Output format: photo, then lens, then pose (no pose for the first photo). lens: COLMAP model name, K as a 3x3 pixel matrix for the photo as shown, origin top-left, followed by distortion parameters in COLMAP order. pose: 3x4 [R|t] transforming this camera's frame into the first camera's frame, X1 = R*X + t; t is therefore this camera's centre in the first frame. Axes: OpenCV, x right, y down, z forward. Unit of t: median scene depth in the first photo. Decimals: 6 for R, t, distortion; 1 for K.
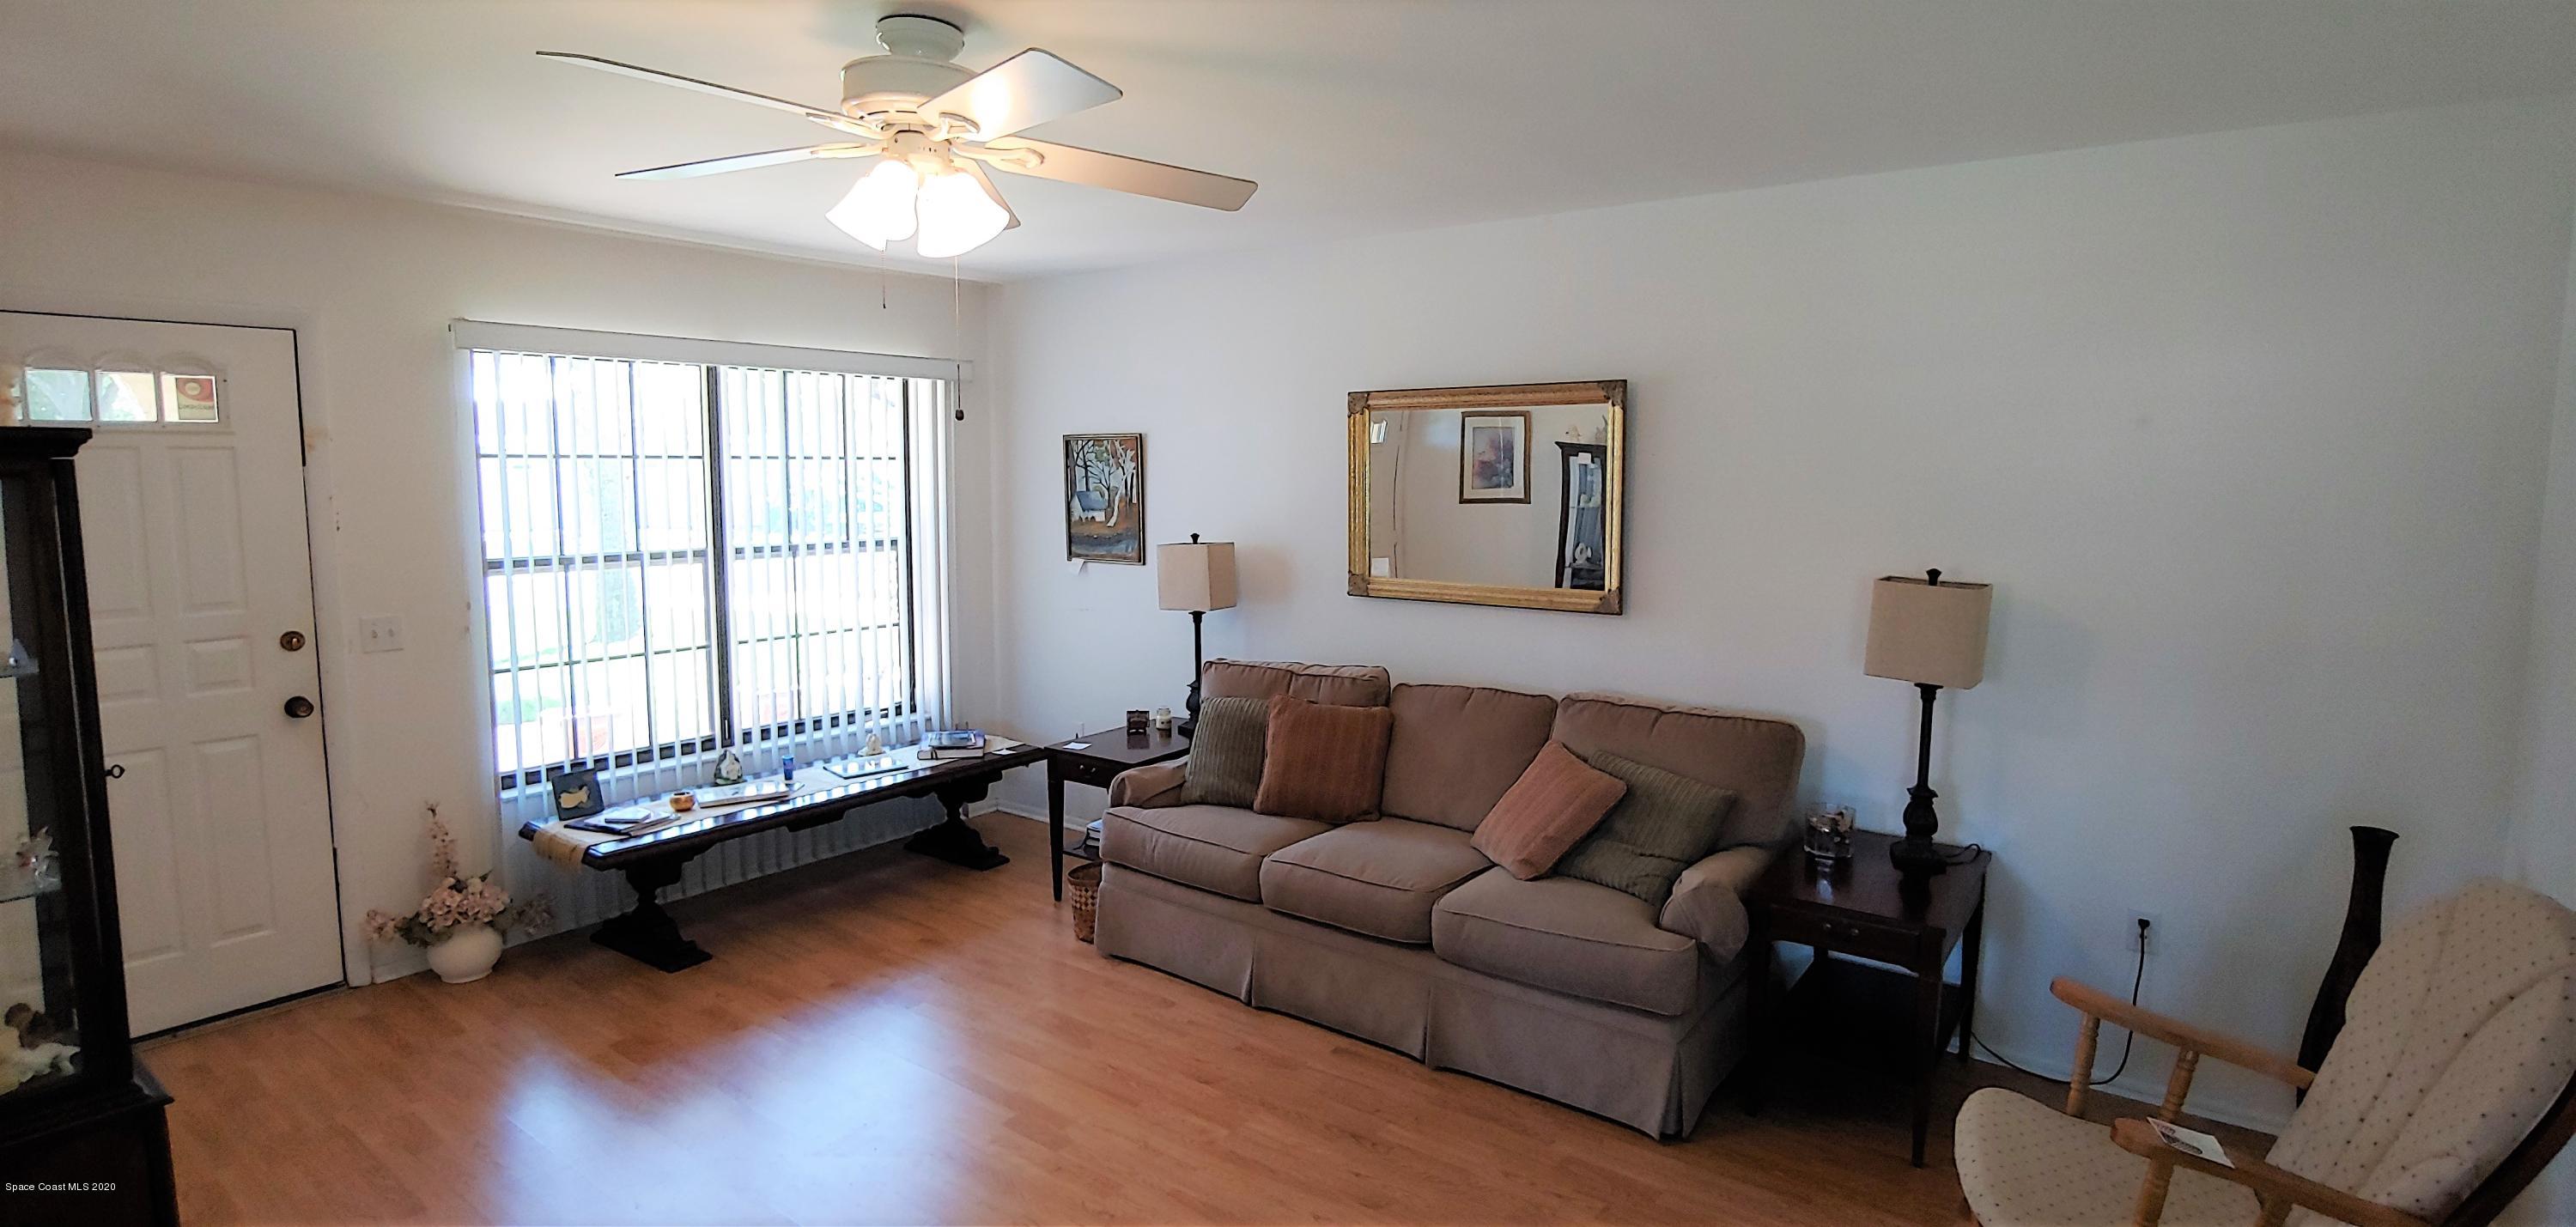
lens RADIAL K [[1240.0, 0, 1284.2], [0, 1240.0, 617.4], [0, 0, 1]] dist [-0.019931, -0.000712]
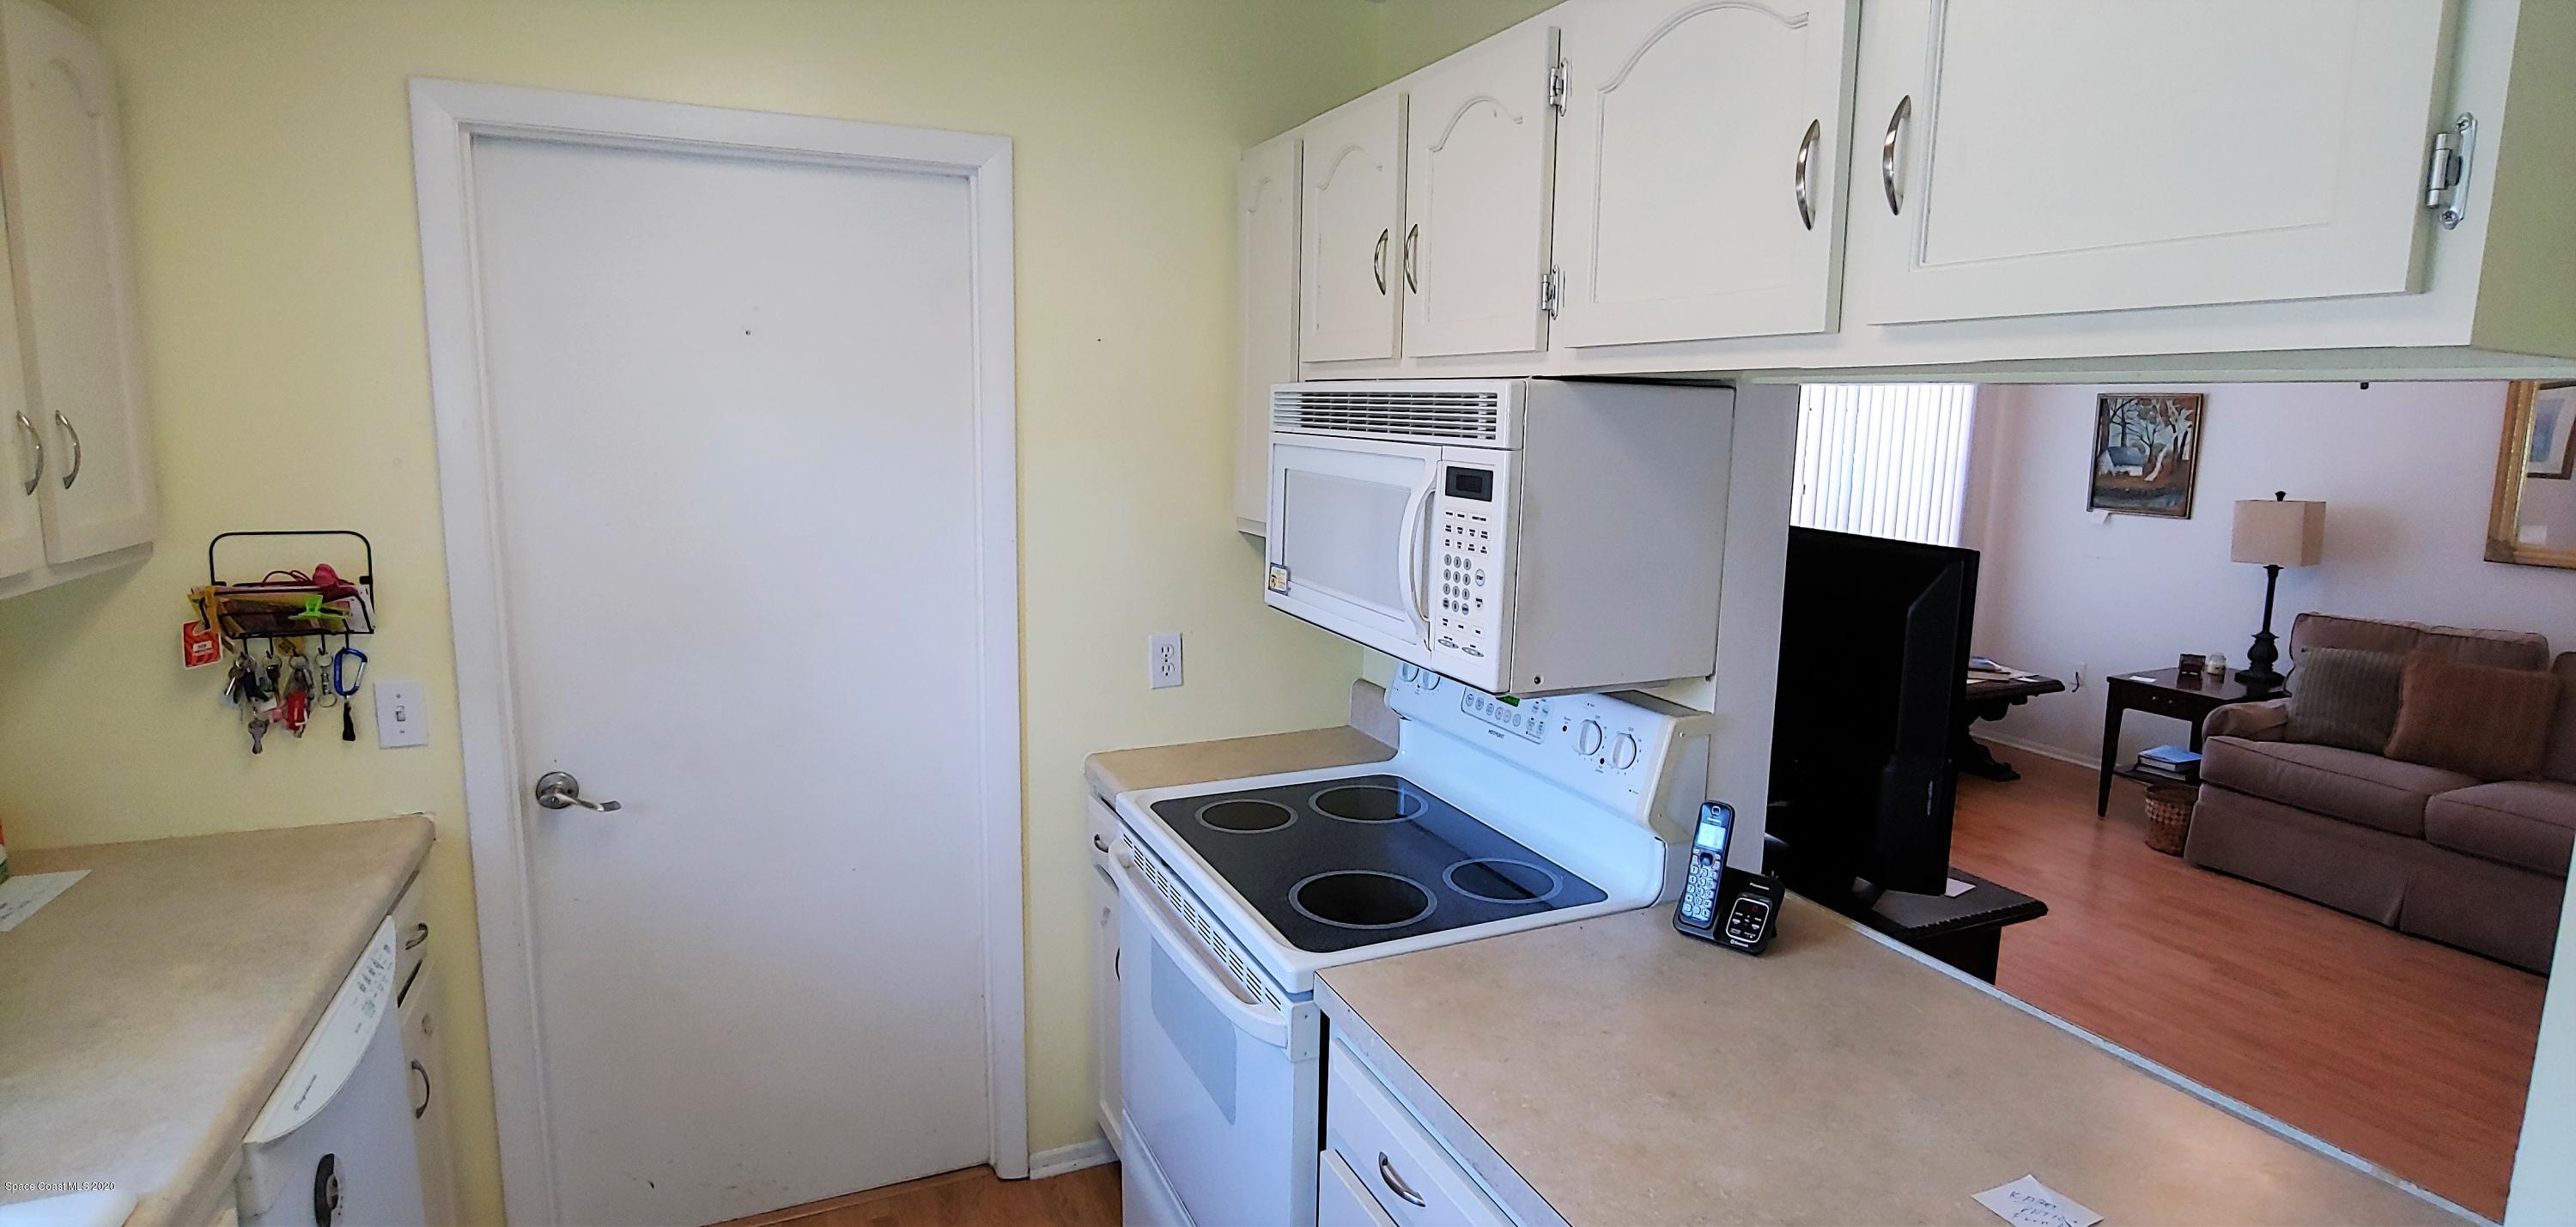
lens RADIAL K [[1240.0, 0, 1287.6], [0, 1240.0, 593.9], [0, 0, 1]] dist [-0.019931, -0.000712]
pose [[0.874041, 0.089560, -0.477526, -0.300030], [-0.080397, 0.995974, 0.039640, 0.044102], [0.479154, 0.003745, 0.877723, -0.300238]]
